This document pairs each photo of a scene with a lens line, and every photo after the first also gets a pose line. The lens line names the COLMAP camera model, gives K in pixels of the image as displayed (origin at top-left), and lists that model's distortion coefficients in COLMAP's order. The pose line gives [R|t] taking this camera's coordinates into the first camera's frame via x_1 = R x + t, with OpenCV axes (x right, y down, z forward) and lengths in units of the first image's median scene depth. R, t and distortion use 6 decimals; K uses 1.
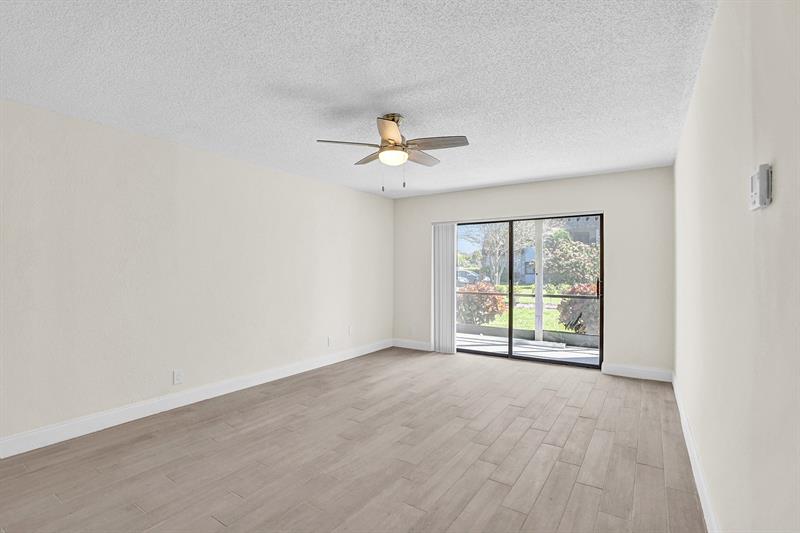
lens RADIAL K [[381.9, 0, 396.8], [0, 381.9, 267.1], [0, 0, 1]] dist [-0.079600, 0.031572]
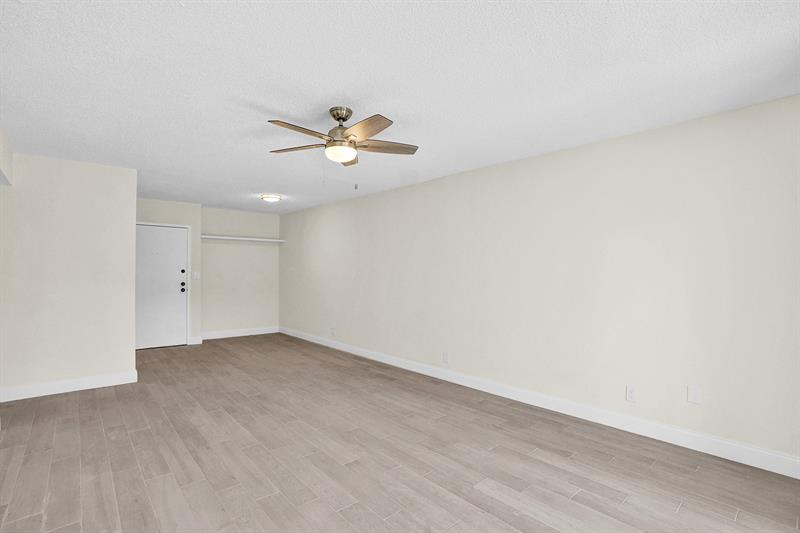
lens RADIAL K [[381.9, 0, 396.8], [0, 381.9, 267.1], [0, 0, 1]] dist [-0.079600, 0.031572]
pose [[-0.244976, -0.008841, -0.969489, 0.771174], [-0.002666, 0.999961, -0.008445, -0.004129], [0.969525, 0.000515, -0.244990, 1.222474]]
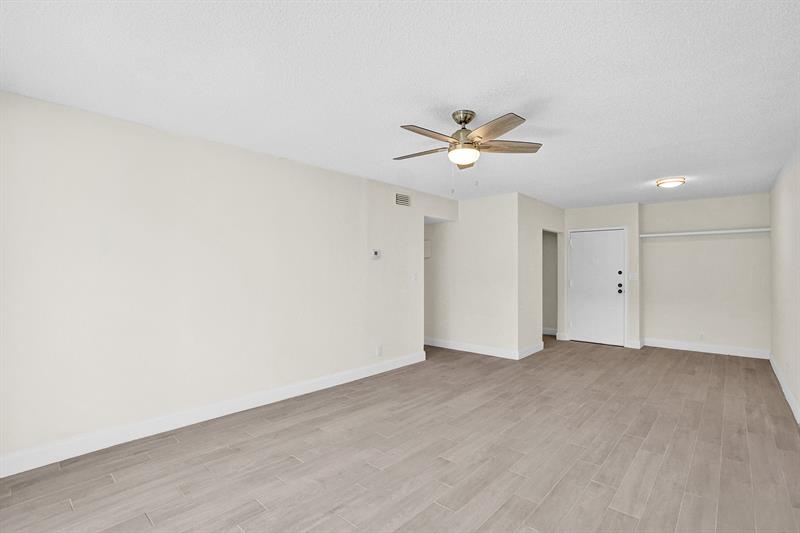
lens RADIAL K [[378.0, 0, 401.5], [0, 378.0, 267.2], [0, 0, 1]] dist [-0.076141, 0.028710]
pose [[-0.990818, 0.000617, 0.135201, 0.017410], [-0.000620, 0.999958, -0.009107, -0.005231], [-0.135201, -0.009108, -0.990776, 1.739646]]
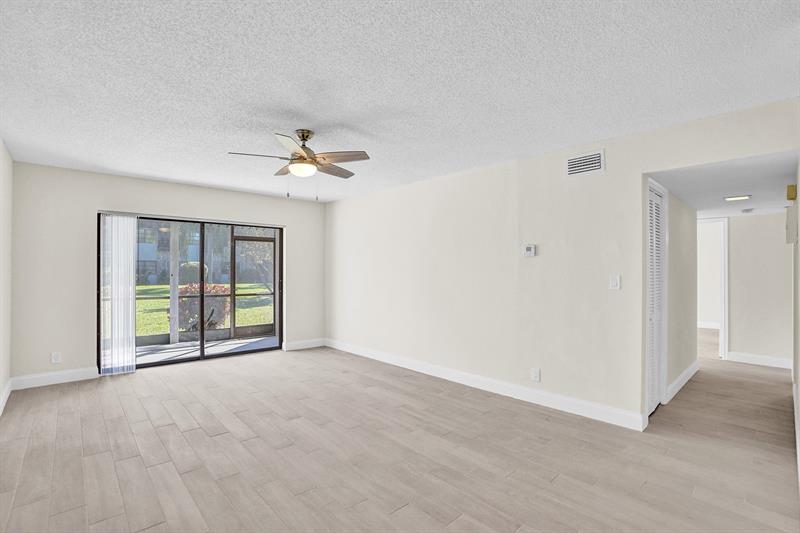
lens RADIAL K [[378.0, 0, 401.5], [0, 378.0, 267.2], [0, 0, 1]] dist [-0.076141, 0.028710]
pose [[0.218274, 0.008056, 0.975854, -0.887569], [-0.009671, 0.999935, -0.006091, -0.005438], [-0.975840, -0.008108, 0.218338, 0.442470]]
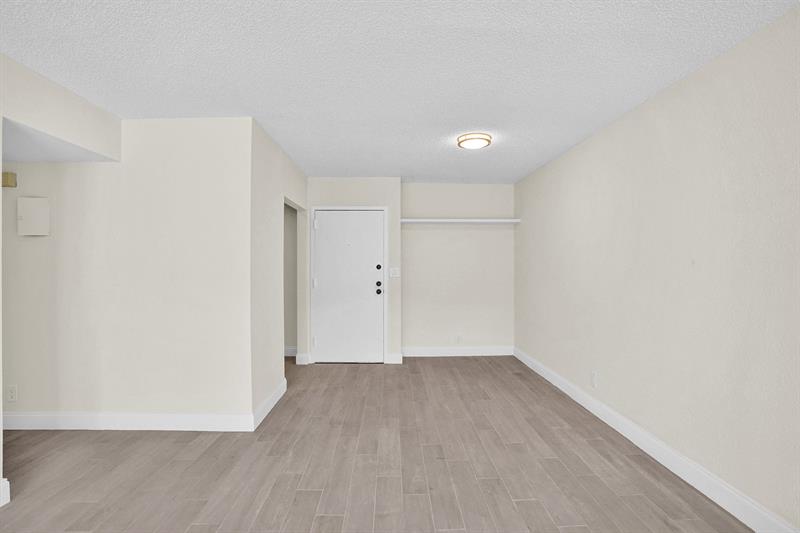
lens RADIAL K [[378.0, 0, 401.5], [0, 378.0, 267.2], [0, 0, 1]] dist [-0.076141, 0.028710]
pose [[-0.808100, 0.005037, -0.589024, -0.041964], [0.001747, 0.999980, 0.006154, -0.003686], [0.589043, 0.003944, -0.808092, 0.929257]]
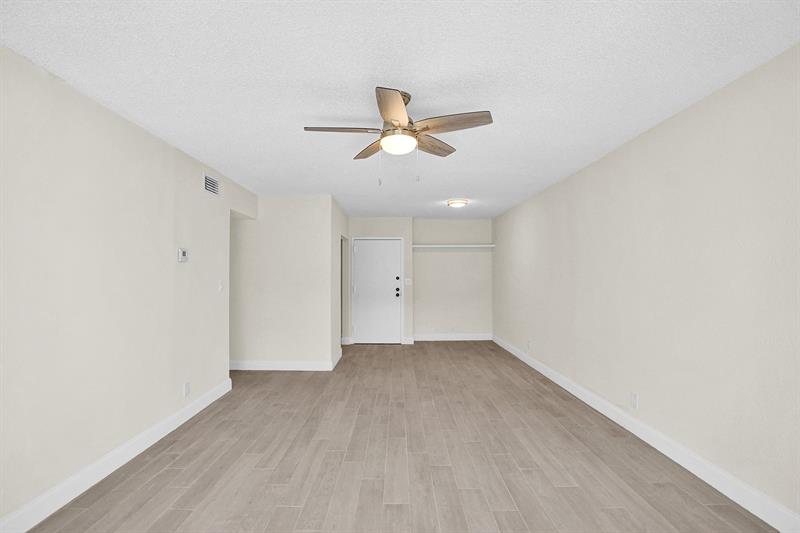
lens RADIAL K [[374.5, 0, 399.6], [0, 374.5, 269.7], [0, 0, 1]] dist [-0.076806, 0.028245]
pose [[-0.821522, -0.005652, -0.570149, 0.395284], [0.005253, 0.999833, -0.017480, -0.007121], [0.570153, -0.017355, -0.821355, 1.481786]]
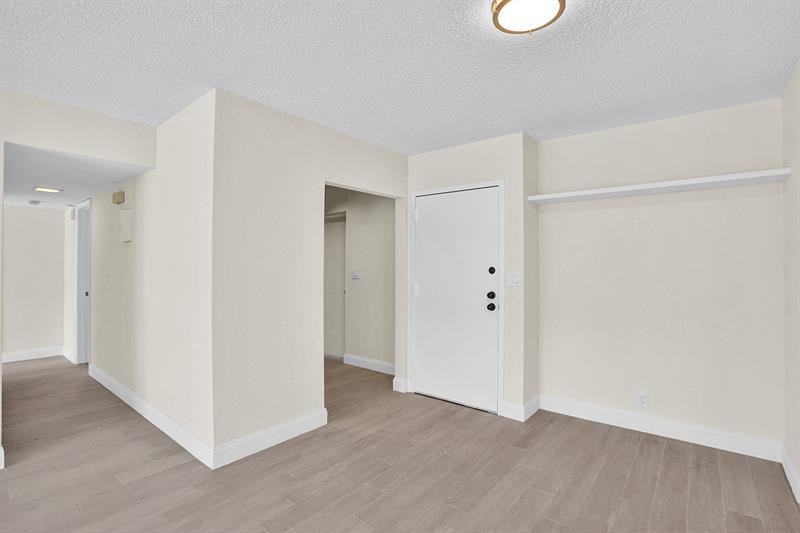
lens RADIAL K [[381.9, 0, 396.8], [0, 381.9, 267.1], [0, 0, 1]] dist [-0.079600, 0.031572]
pose [[-0.995992, -0.001362, 0.089435, -0.702503], [-0.001395, 0.999999, -0.000314, -0.004065], [-0.089435, -0.000438, -0.995993, 0.694356]]
